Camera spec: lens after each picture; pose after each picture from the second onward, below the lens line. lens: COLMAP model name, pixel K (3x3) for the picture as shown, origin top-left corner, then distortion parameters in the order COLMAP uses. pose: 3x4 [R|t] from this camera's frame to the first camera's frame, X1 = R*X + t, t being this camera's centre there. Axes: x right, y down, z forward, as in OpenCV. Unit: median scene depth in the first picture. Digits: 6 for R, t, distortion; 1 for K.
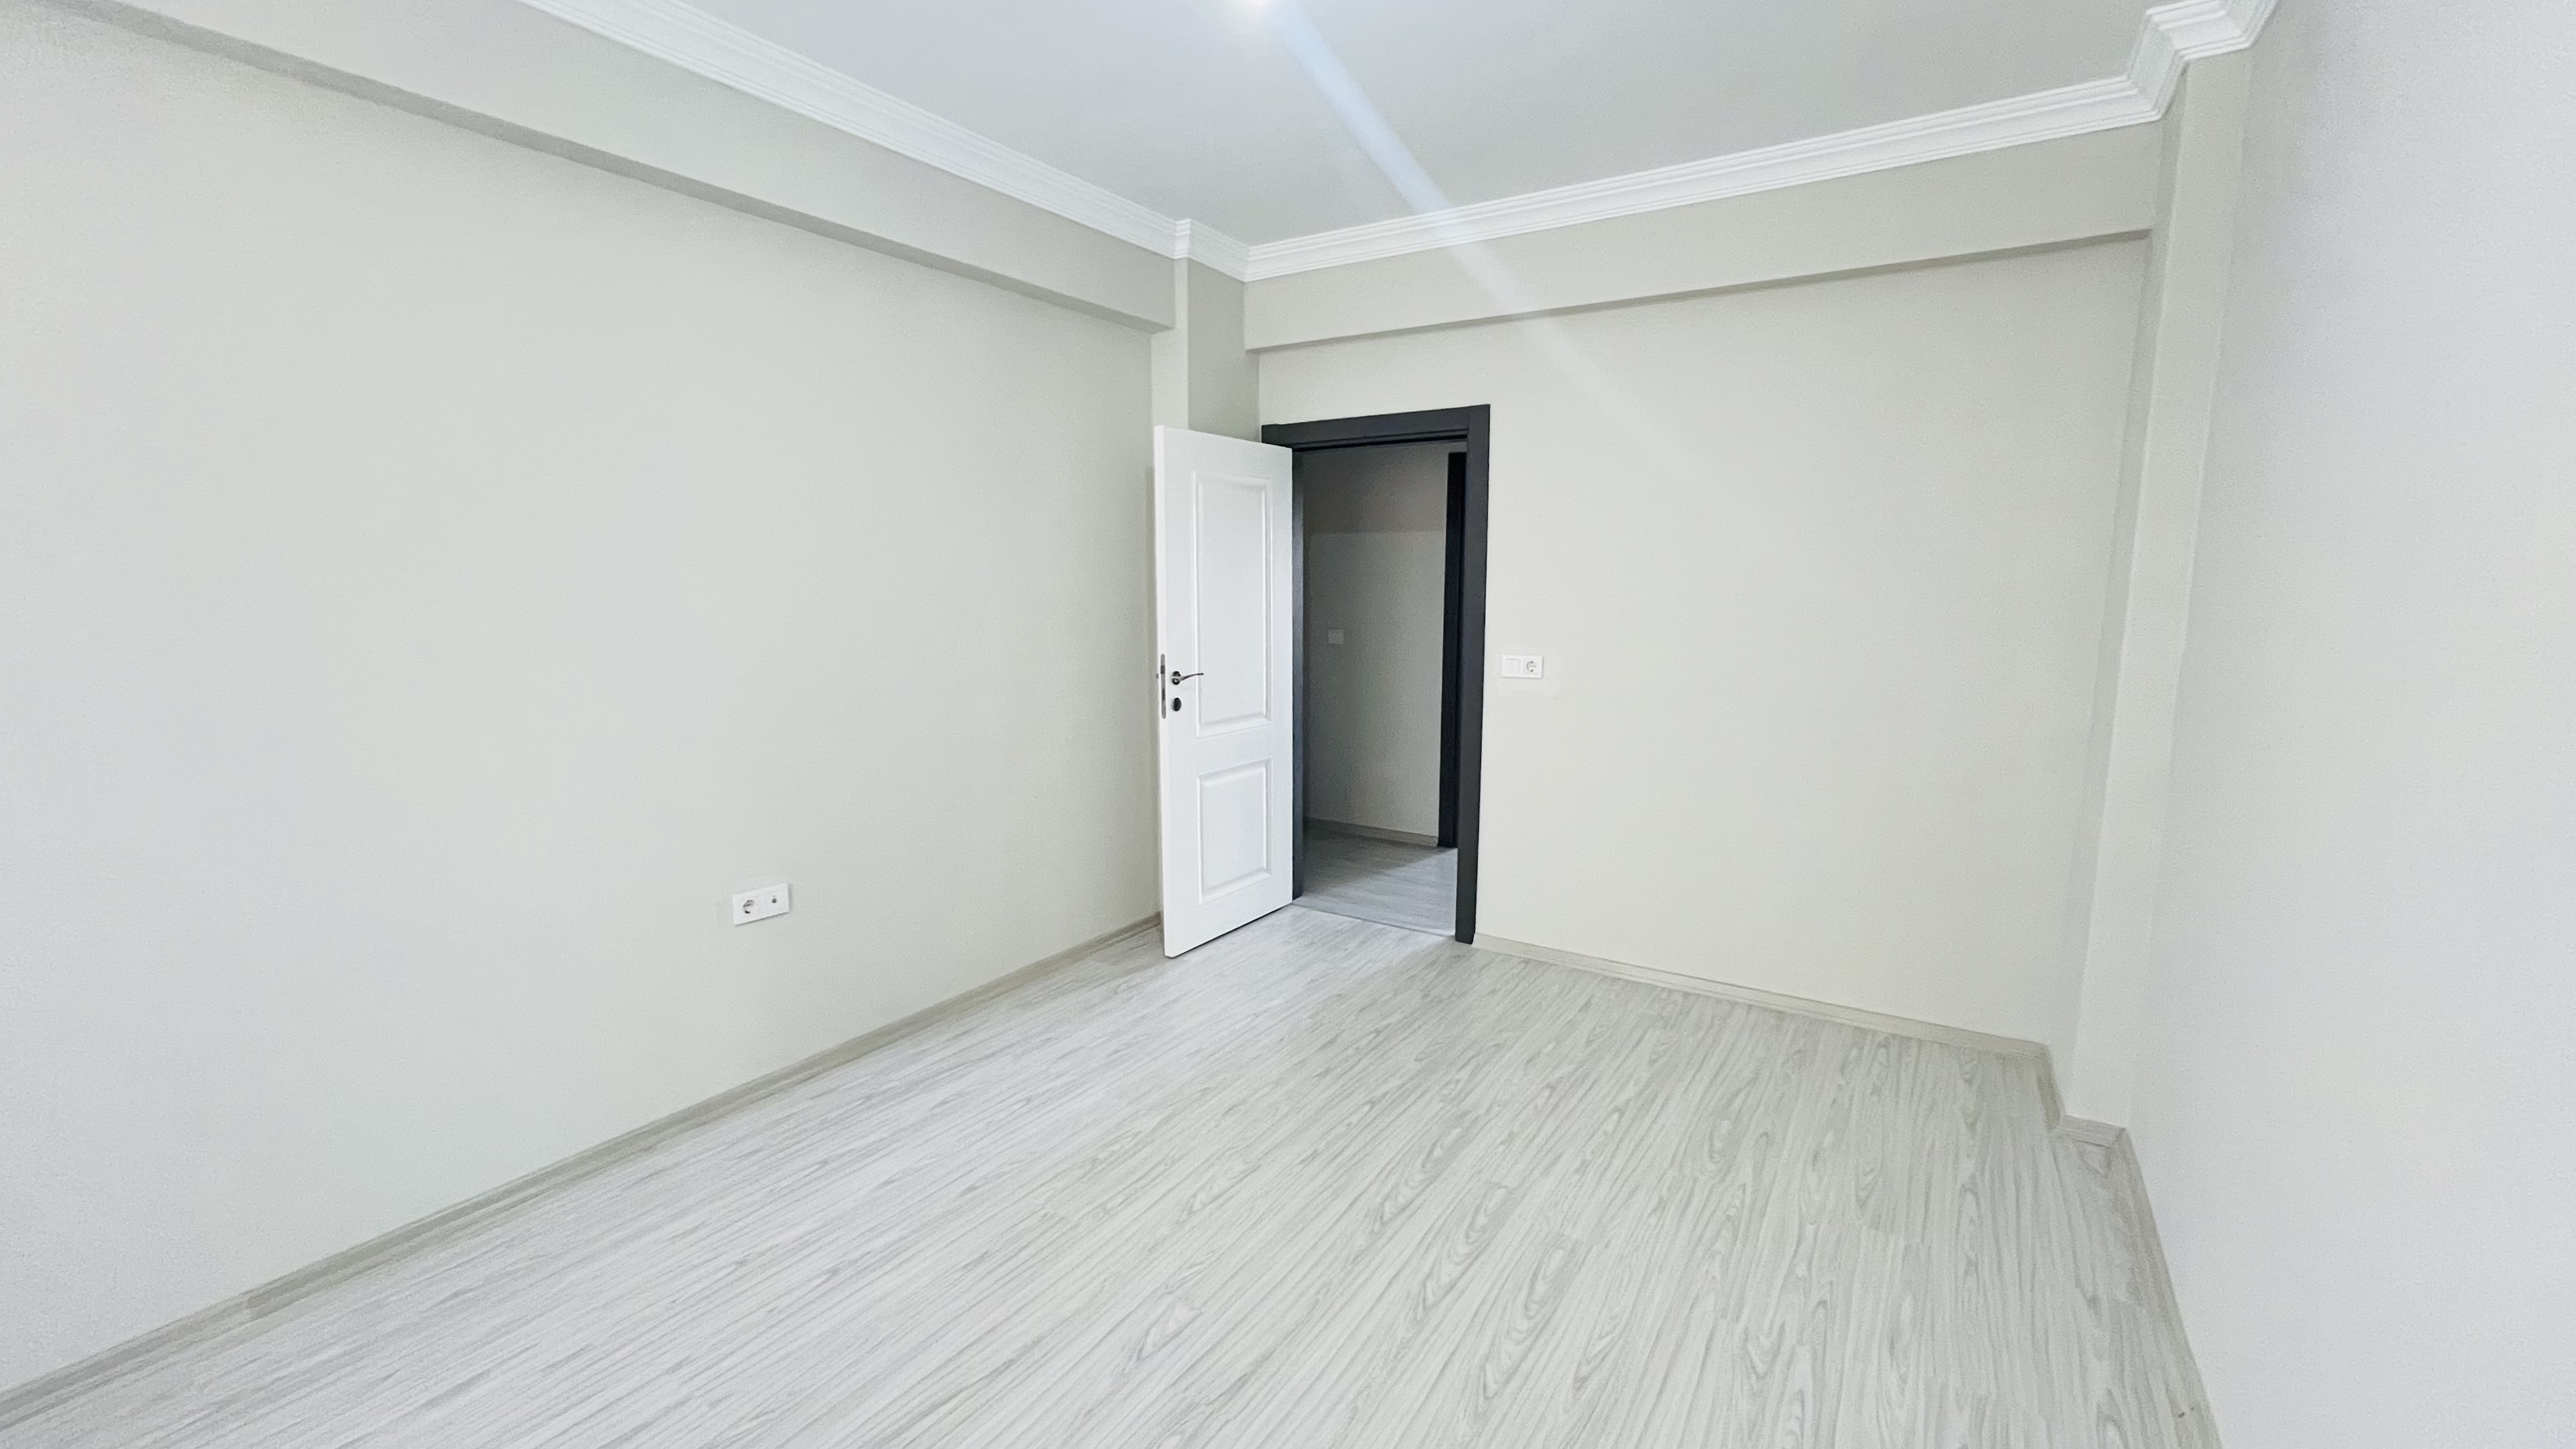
lens RADIAL K [[1038.8, 0, 1279.4], [0, 1038.8, 735.7], [0, 0, 1]] dist [-0.002849, 0.000239]
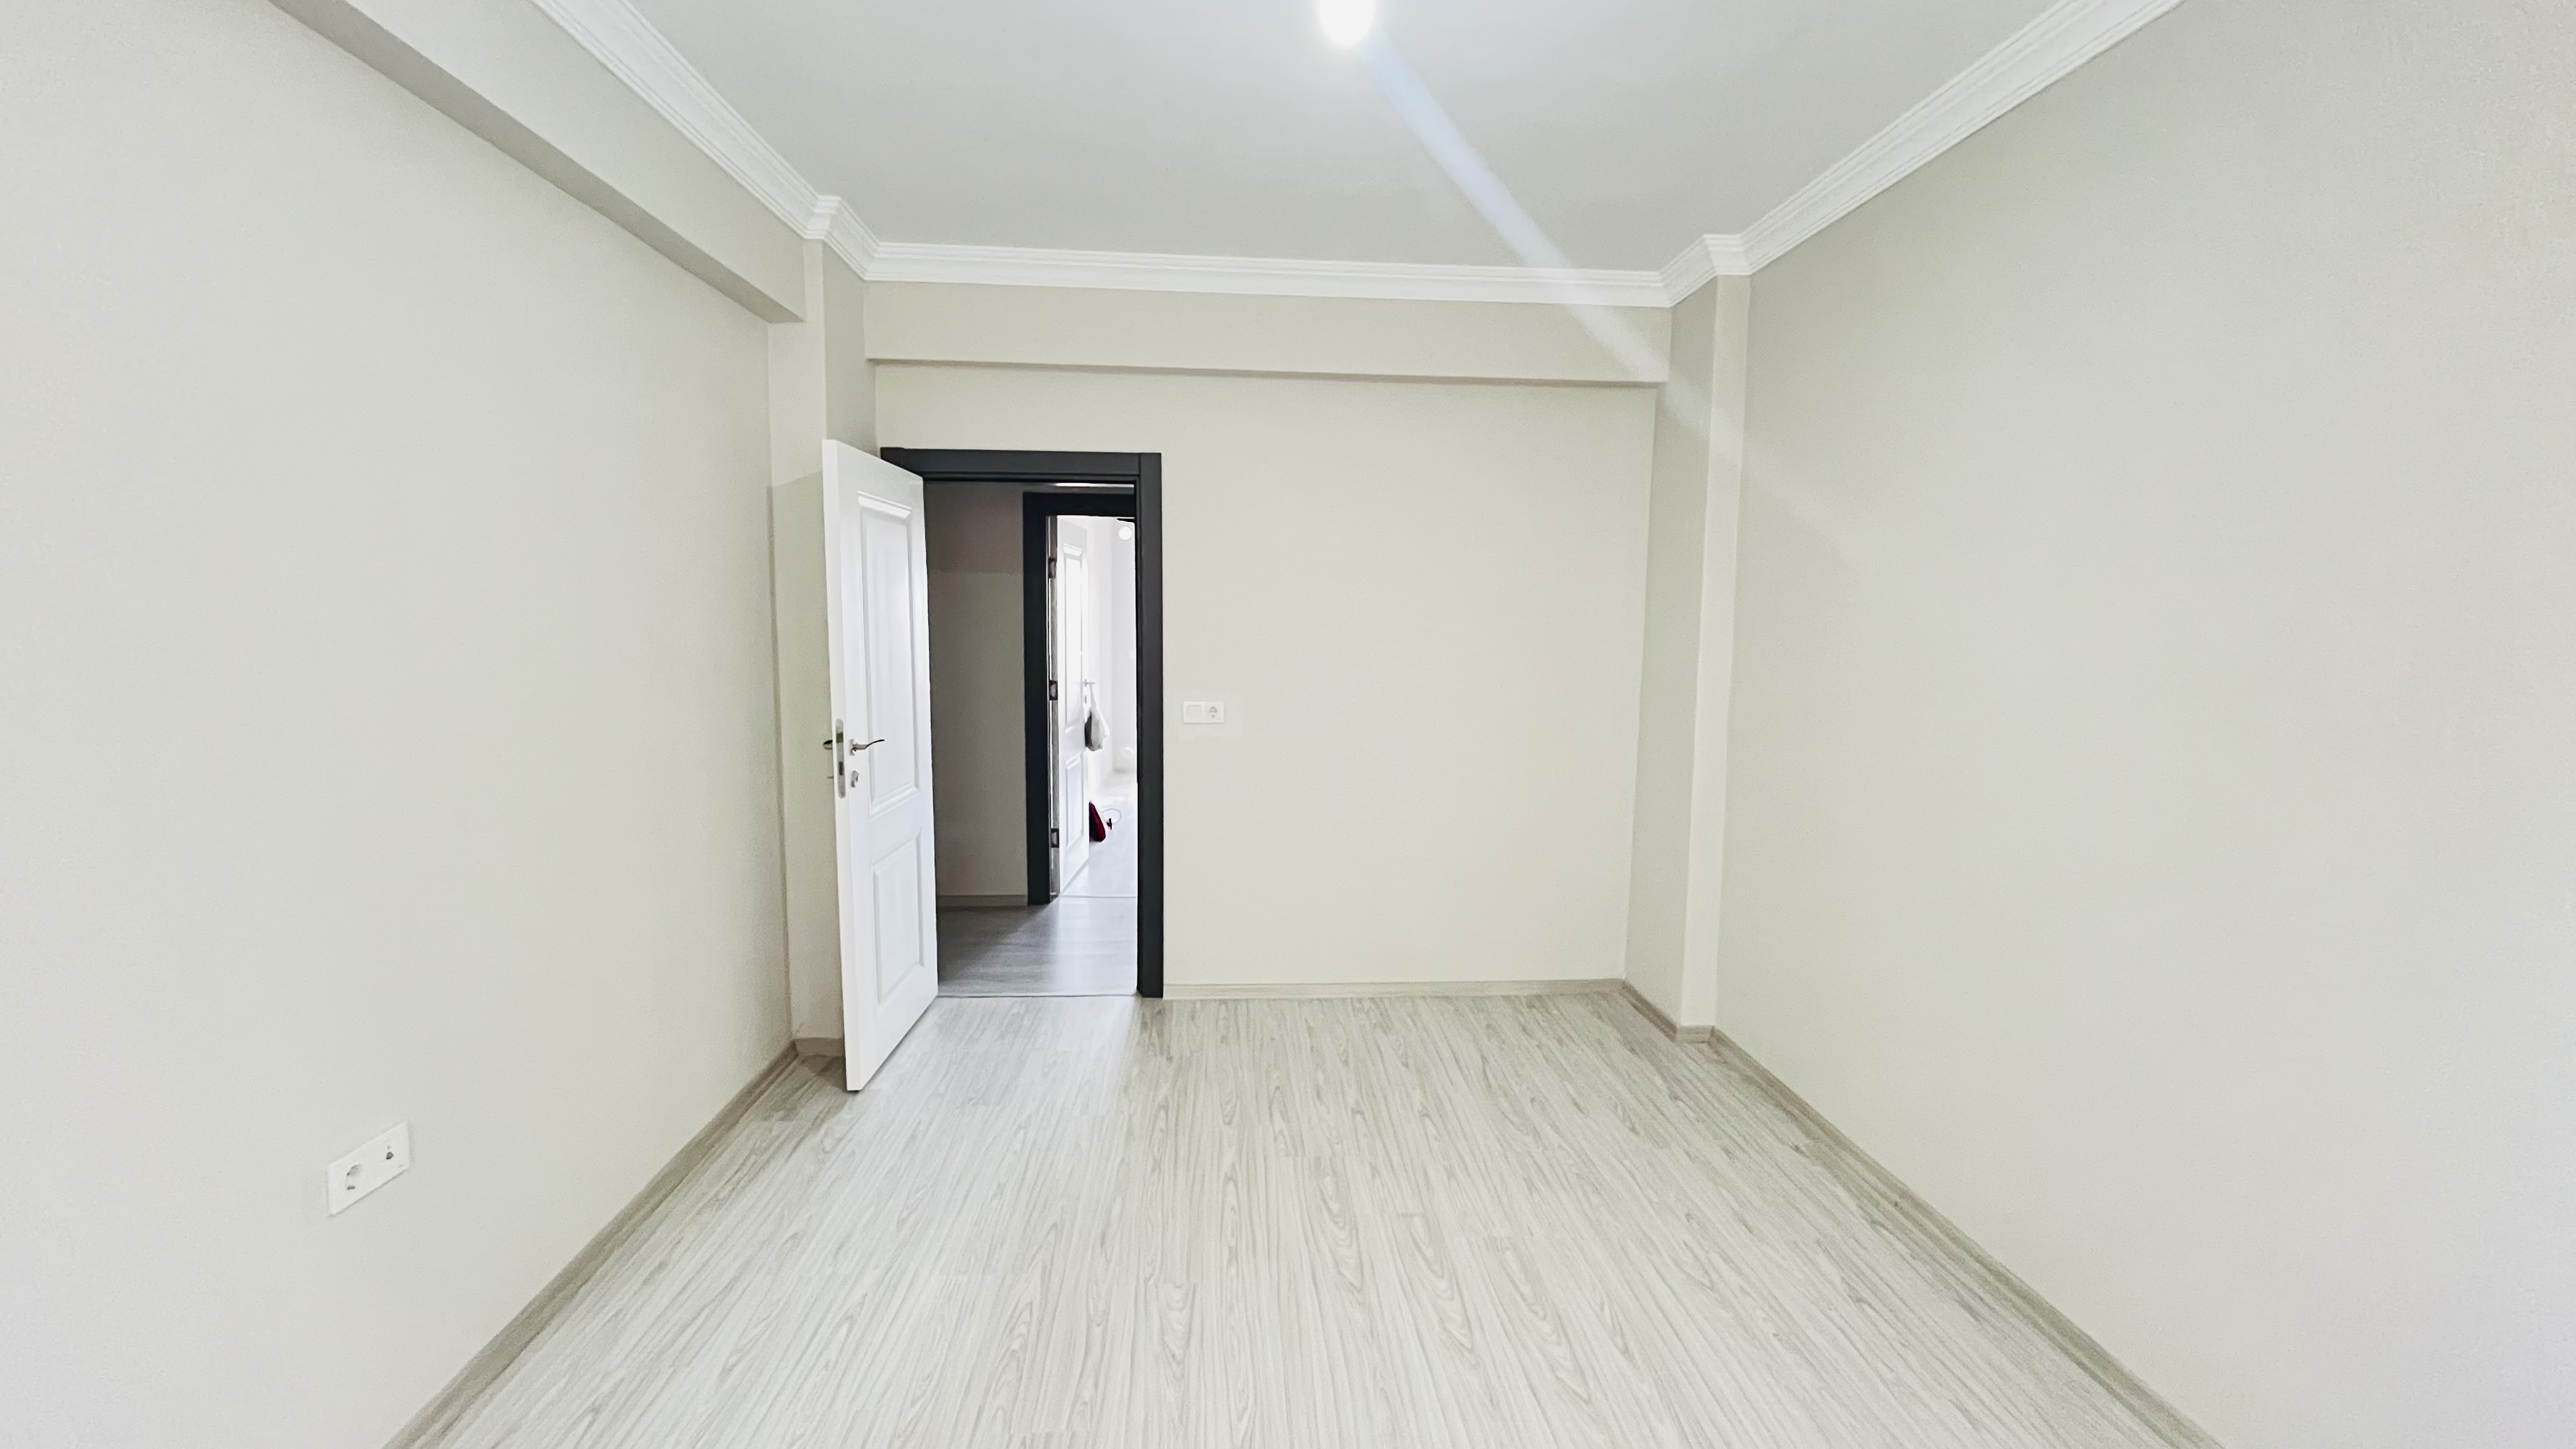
lens RADIAL K [[1038.8, 0, 1291.2], [0, 1038.8, 733.5], [0, 0, 1]] dist [-0.002849, 0.000239]
pose [[0.802912, -0.060175, 0.593053, -0.310952], [0.081930, 0.996590, -0.009801, -0.030210], [-0.590441, 0.056458, 0.805104, 0.138030]]
